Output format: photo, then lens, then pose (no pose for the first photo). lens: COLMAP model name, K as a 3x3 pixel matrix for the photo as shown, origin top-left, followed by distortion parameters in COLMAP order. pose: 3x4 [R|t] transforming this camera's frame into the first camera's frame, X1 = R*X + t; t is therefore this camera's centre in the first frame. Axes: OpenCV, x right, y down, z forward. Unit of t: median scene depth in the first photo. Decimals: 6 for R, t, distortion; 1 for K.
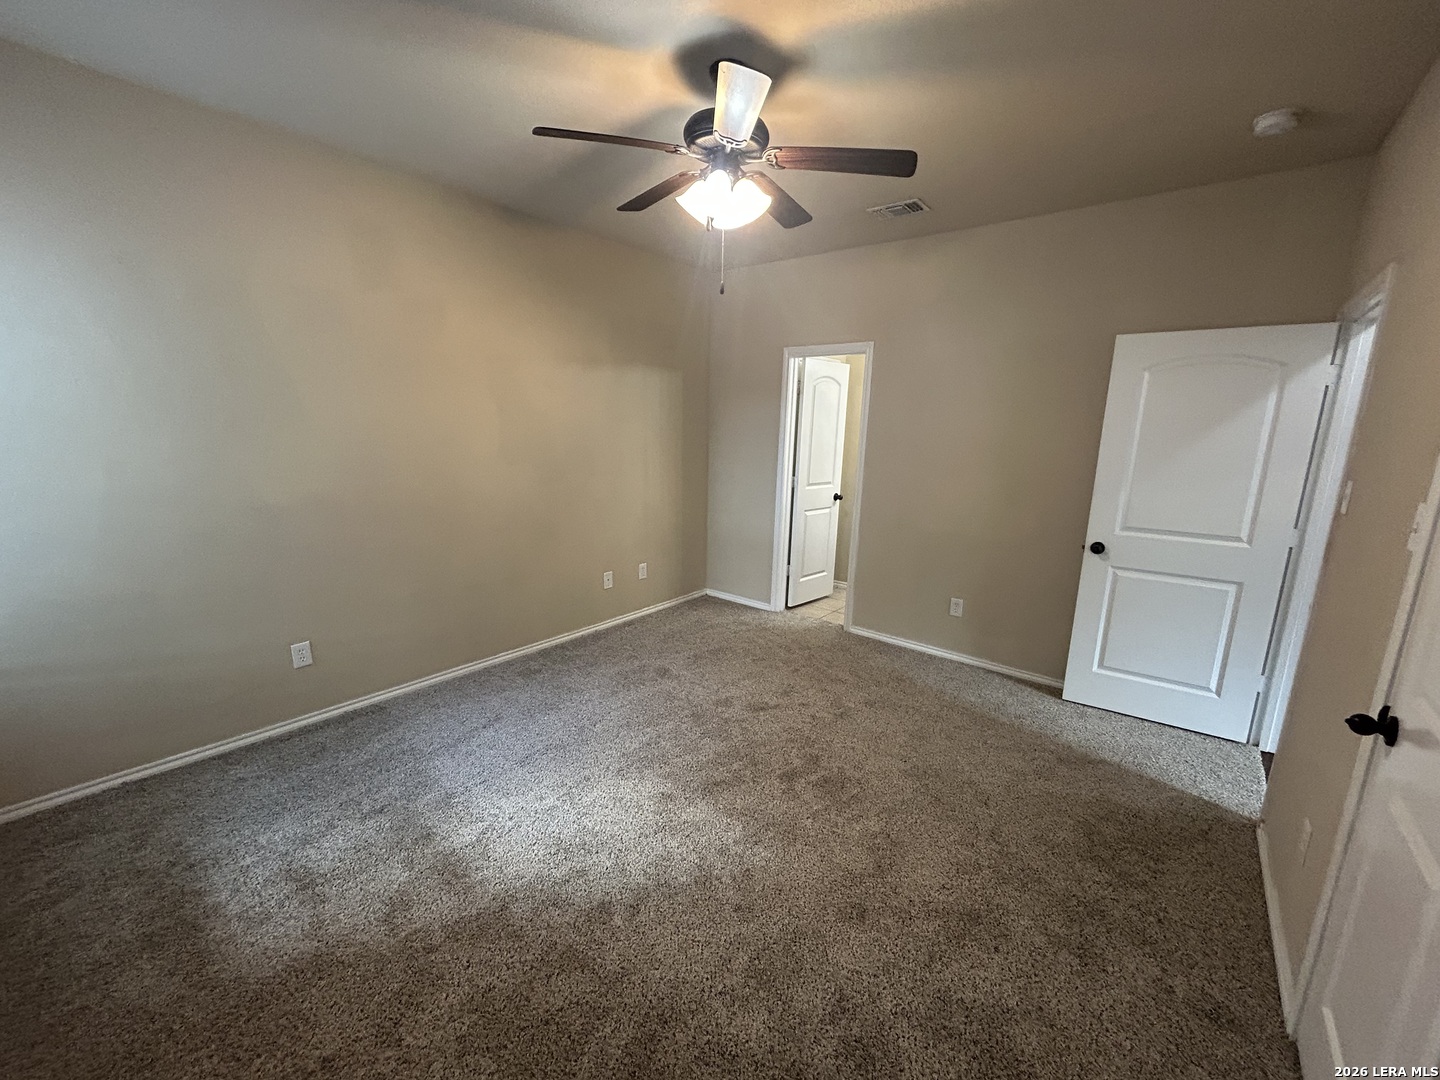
lens RADIAL K [[579.8, 0, 715.4], [0, 579.8, 526.3], [0, 0, 1]] dist [-0.002740, 0.001058]
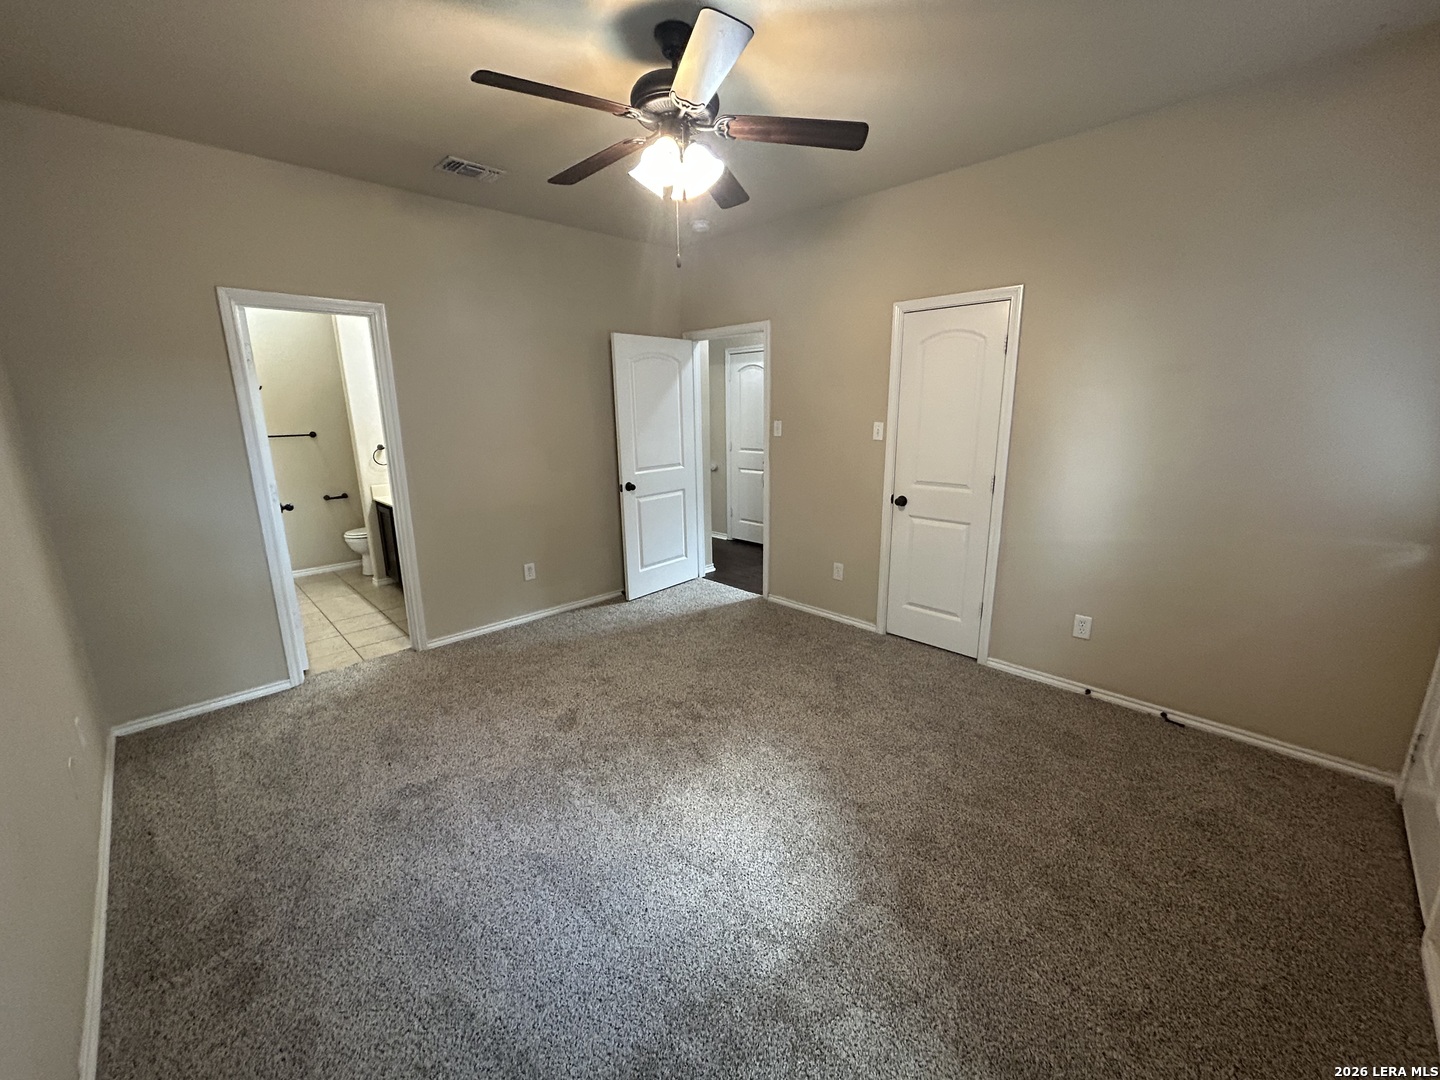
lens RADIAL K [[579.8, 0, 708.6], [0, 579.8, 545.6], [0, 0, 1]] dist [-0.002740, 0.001058]
pose [[0.119630, -0.263776, 0.957137, -0.696866], [0.190765, 0.952204, 0.238573, -0.124605], [-0.974319, 0.154048, 0.164231, 0.595636]]
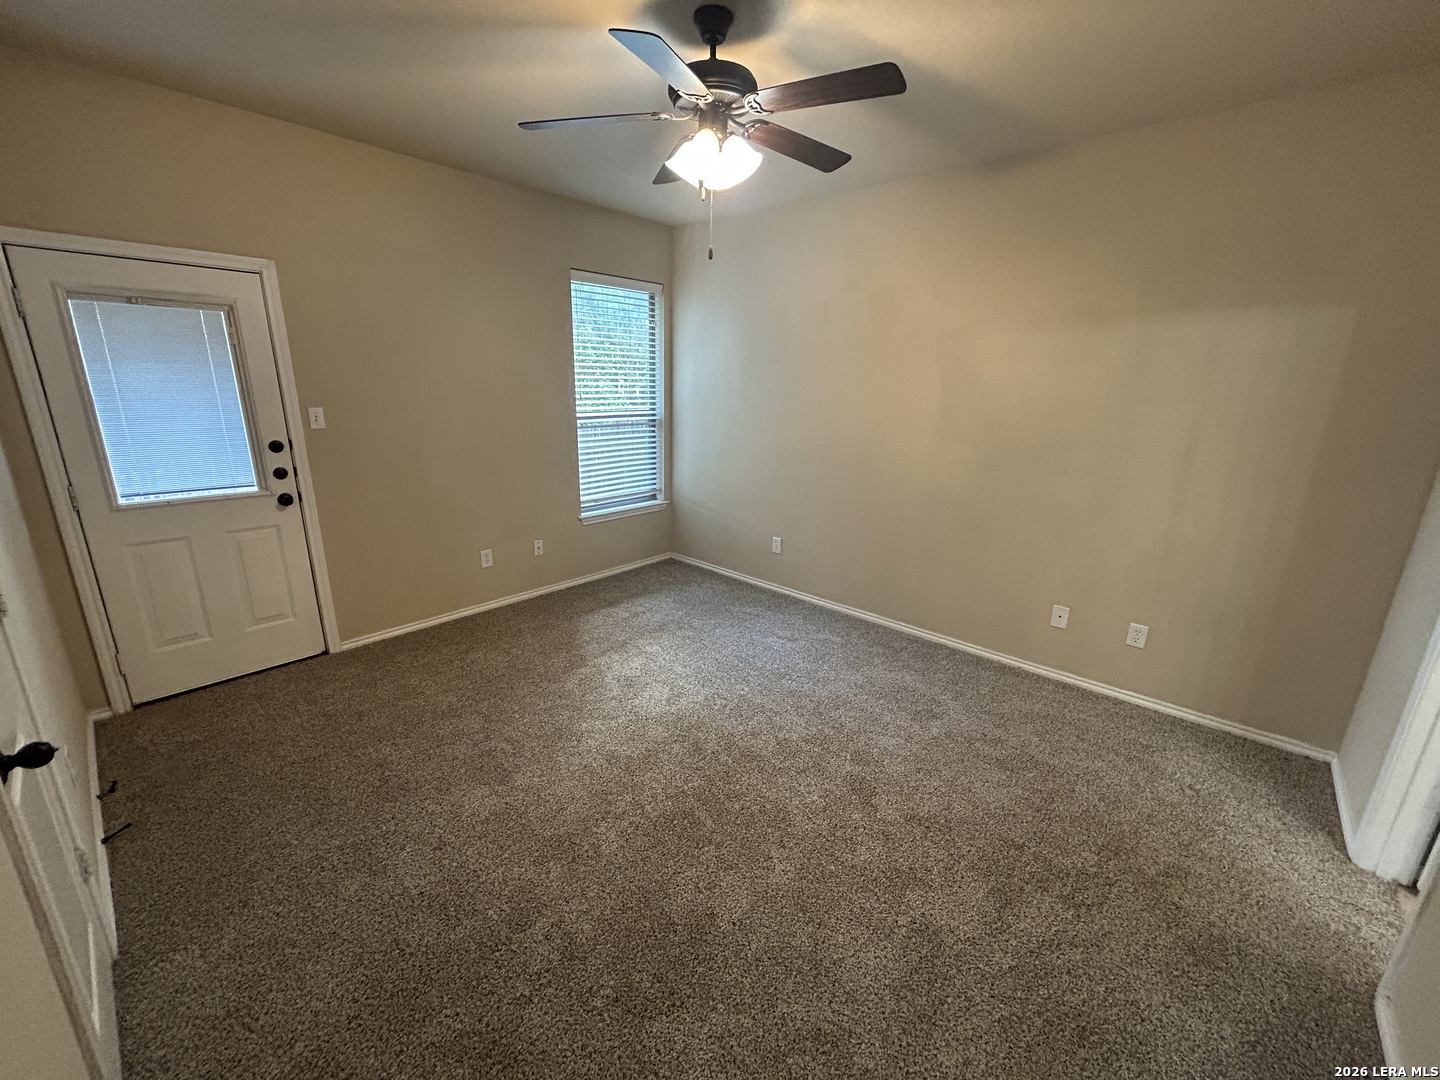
lens RADIAL K [[579.8, 0, 729.0], [0, 579.8, 539.6], [0, 0, 1]] dist [-0.002740, 0.001058]
pose [[-0.033523, 0.247833, -0.968223, 0.721373], [-0.198292, 0.947859, 0.249486, -0.141259], [0.979570, 0.200354, 0.017368, 0.757520]]
